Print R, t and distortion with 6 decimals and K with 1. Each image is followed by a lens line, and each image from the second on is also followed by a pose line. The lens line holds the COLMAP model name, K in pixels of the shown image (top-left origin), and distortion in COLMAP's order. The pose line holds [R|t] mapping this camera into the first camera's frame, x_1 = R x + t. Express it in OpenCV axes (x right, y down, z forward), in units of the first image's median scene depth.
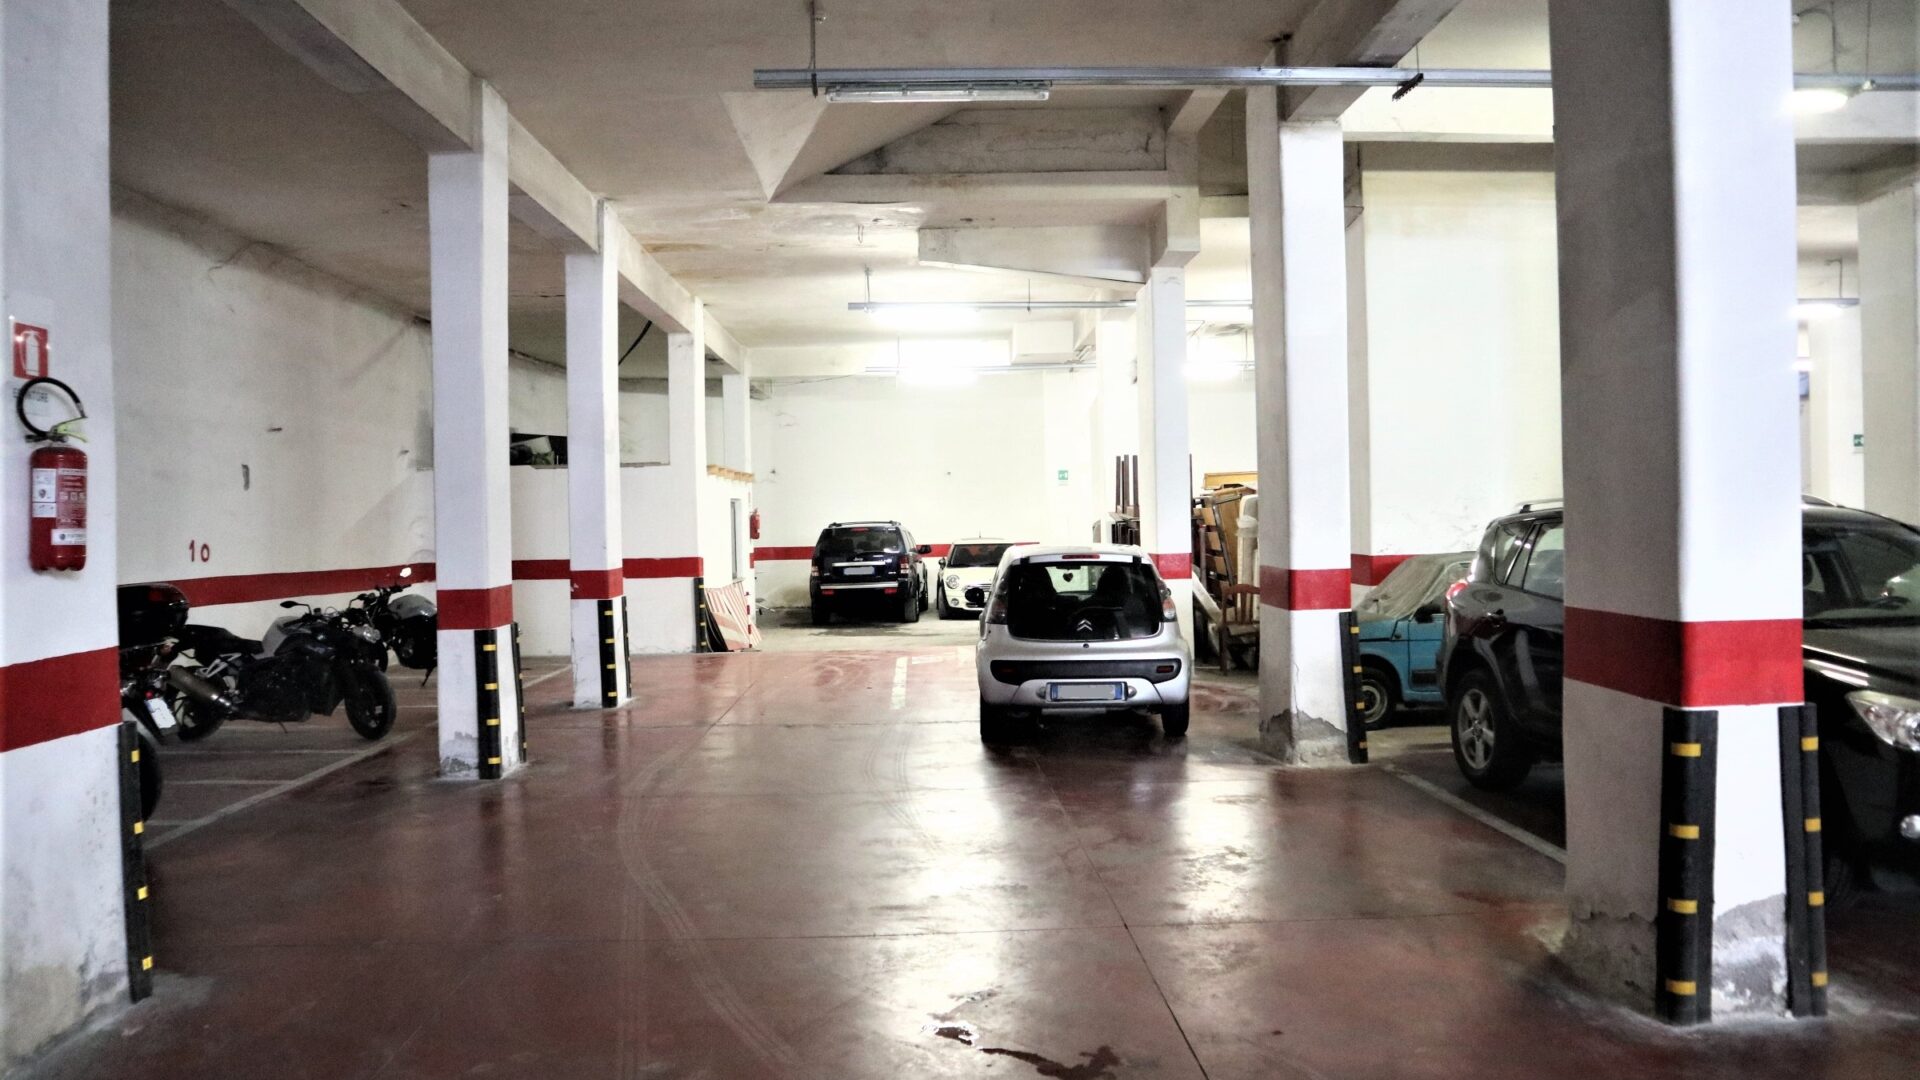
lens RADIAL K [[1324.1, 0, 933.8], [0, 1324.1, 542.0], [0, 0, 1]] dist [-0.136150, 0.088561]
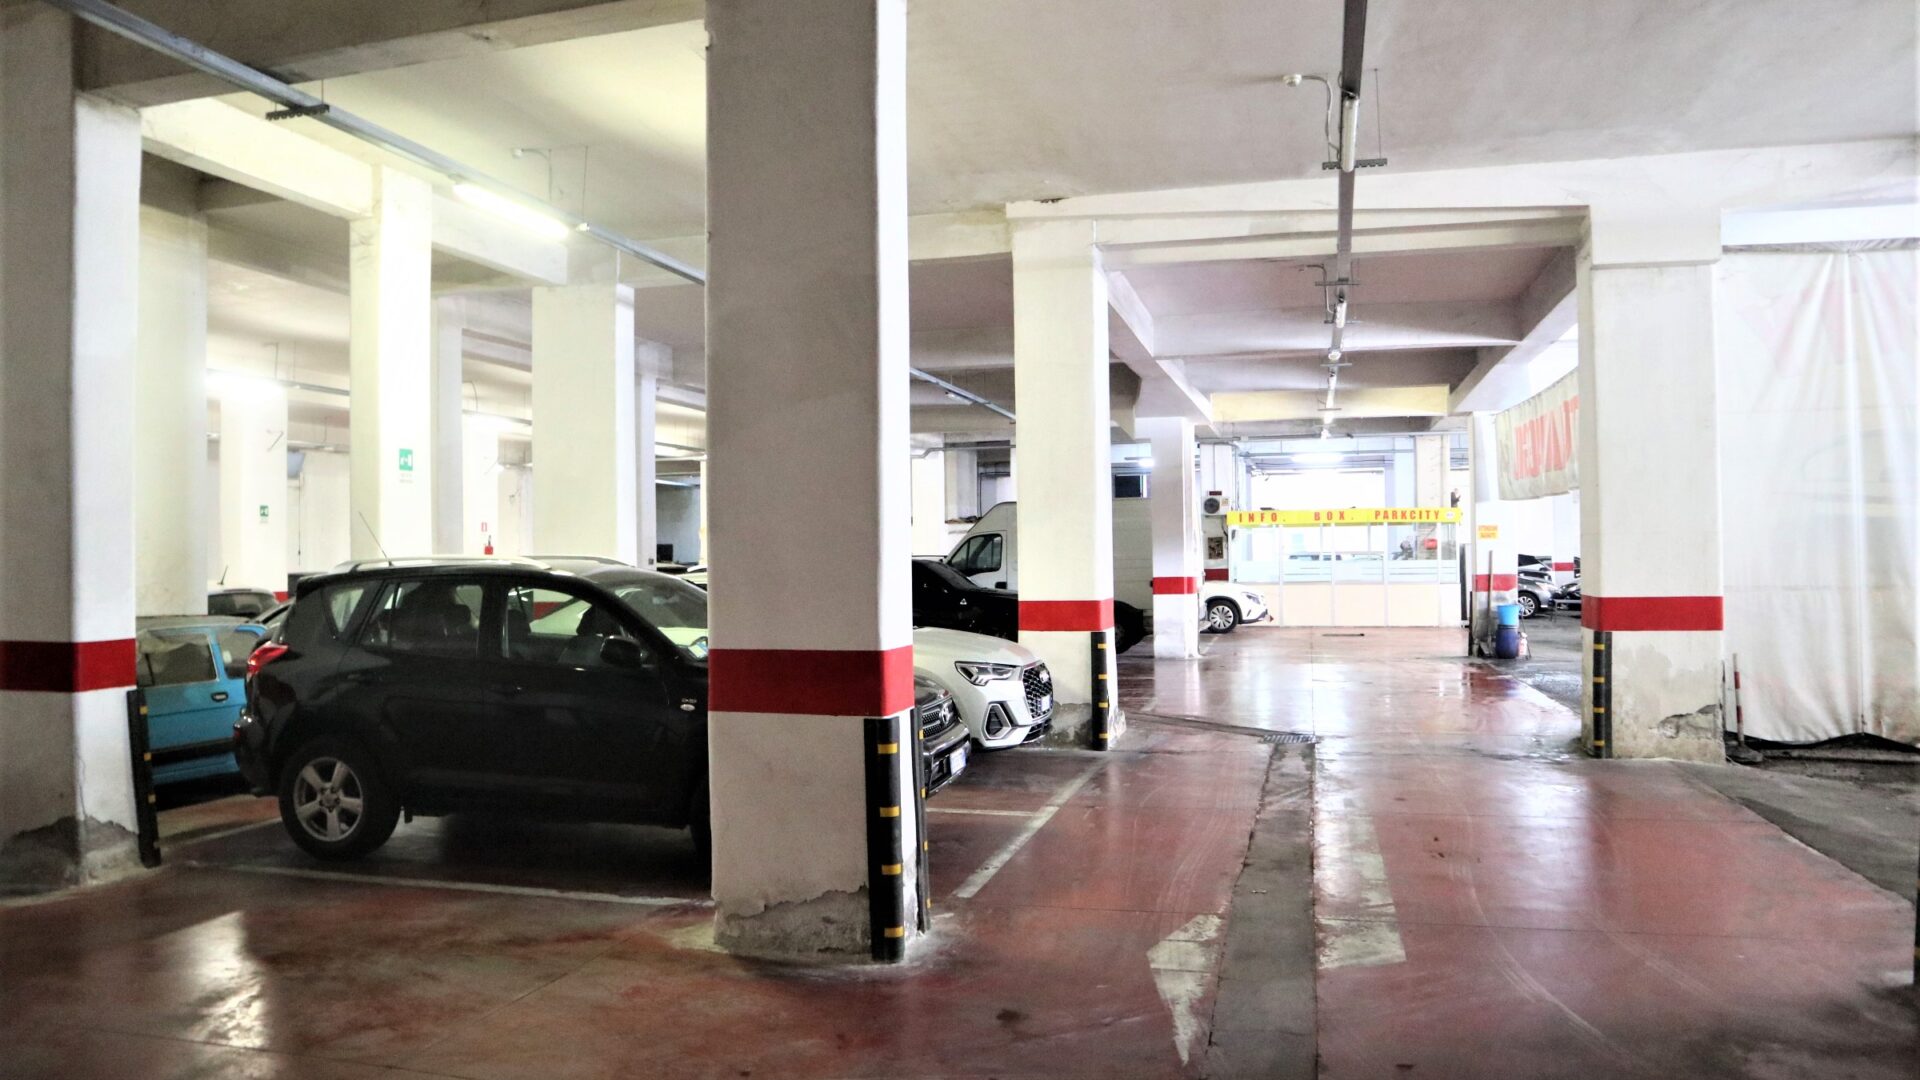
lens RADIAL K [[1324.1, 0, 933.8], [0, 1324.1, 542.0], [0, 0, 1]] dist [-0.136150, 0.088561]
pose [[0.291719, 0.028275, 0.956086, -0.355899], [0.028256, 0.998872, -0.038161, 0.004706], [-0.956086, 0.038147, 0.290592, 0.294516]]
